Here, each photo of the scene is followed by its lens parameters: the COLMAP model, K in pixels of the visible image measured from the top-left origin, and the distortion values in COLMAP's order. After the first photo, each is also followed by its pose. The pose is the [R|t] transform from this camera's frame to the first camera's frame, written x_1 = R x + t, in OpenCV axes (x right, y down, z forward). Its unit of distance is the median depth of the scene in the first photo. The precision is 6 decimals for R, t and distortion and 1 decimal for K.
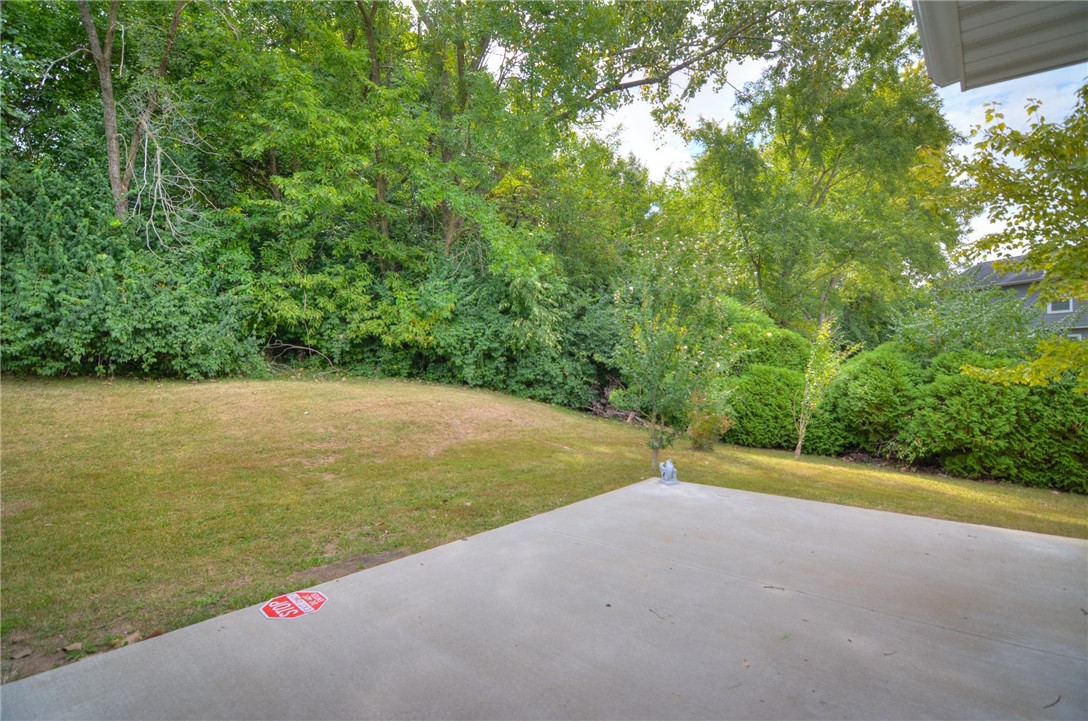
lens RADIAL K [[524.7, 0, 547.4], [0, 524.7, 363.3], [0, 0, 1]] dist [-0.015483, -0.006011]
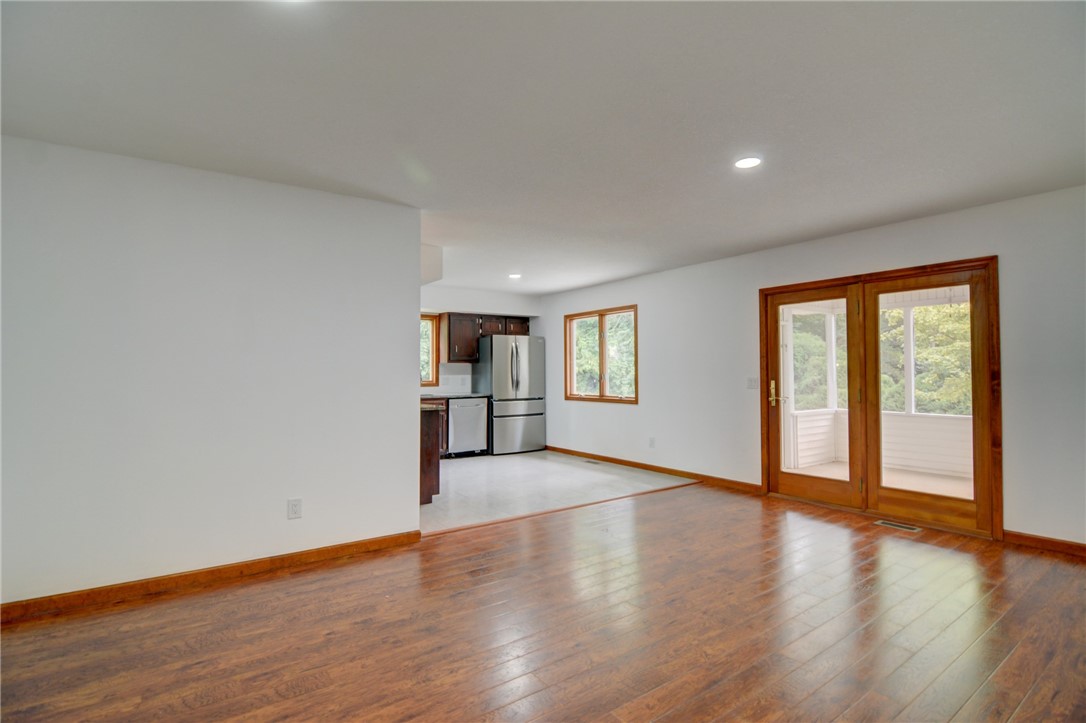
lens RADIAL K [[523.7, 0, 537.3], [0, 523.7, 353.9], [0, 0, 1]] dist [-0.015483, -0.006011]
pose [[0.969955, -0.004509, -0.243243, -0.023184], [-0.006085, 0.999066, -0.042786, -0.020310], [0.243208, 0.042980, 0.969021, -0.596091]]
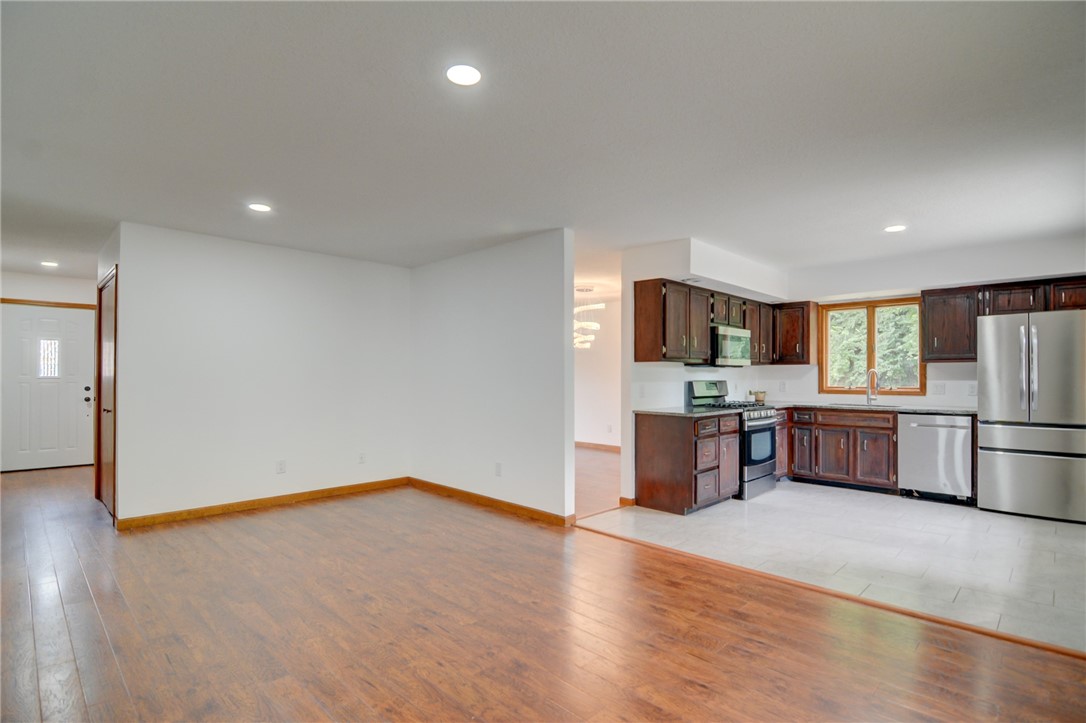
lens RADIAL K [[523.7, 0, 554.4], [0, 523.7, 373.8], [0, 0, 1]] dist [-0.015483, -0.006011]
pose [[-0.053746, 0.004426, -0.998545, 0.179458], [-0.011735, 0.999918, 0.005064, -0.025451], [0.998486, 0.011991, -0.053690, -0.299057]]
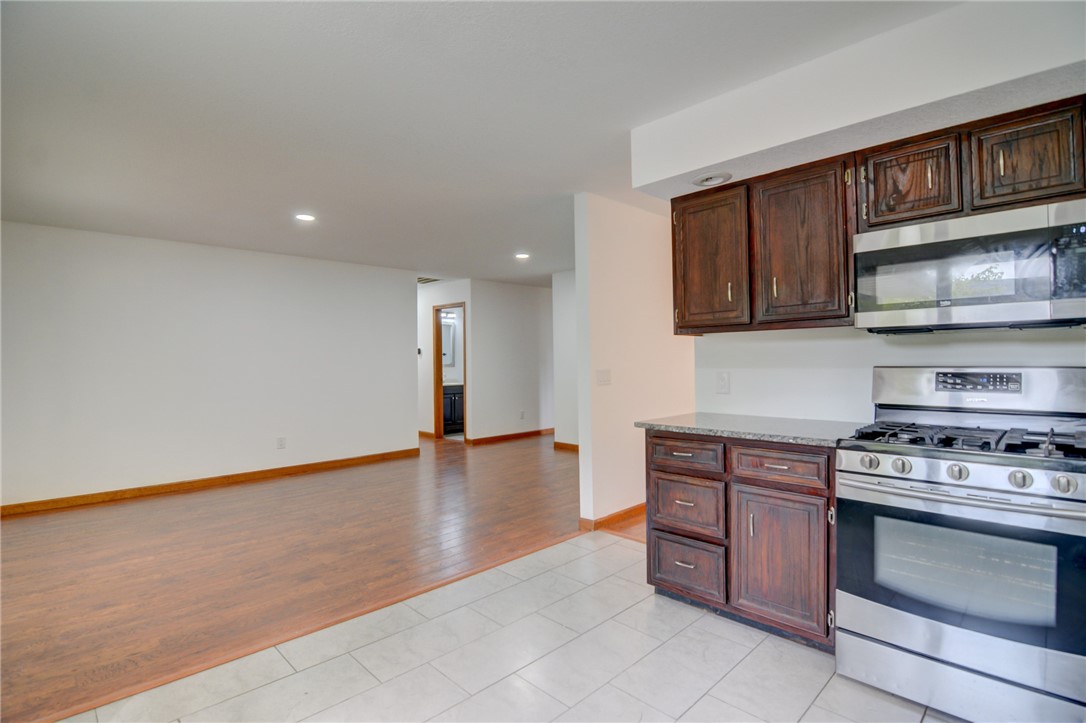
lens RADIAL K [[523.7, 0, 549.0], [0, 523.7, 361.9], [0, 0, 1]] dist [-0.015483, -0.006011]
pose [[-0.997894, 0.018431, 0.062186, -0.166187], [0.019144, 0.999758, 0.010883, -0.024893], [-0.061970, 0.012050, -0.998005, -0.003518]]
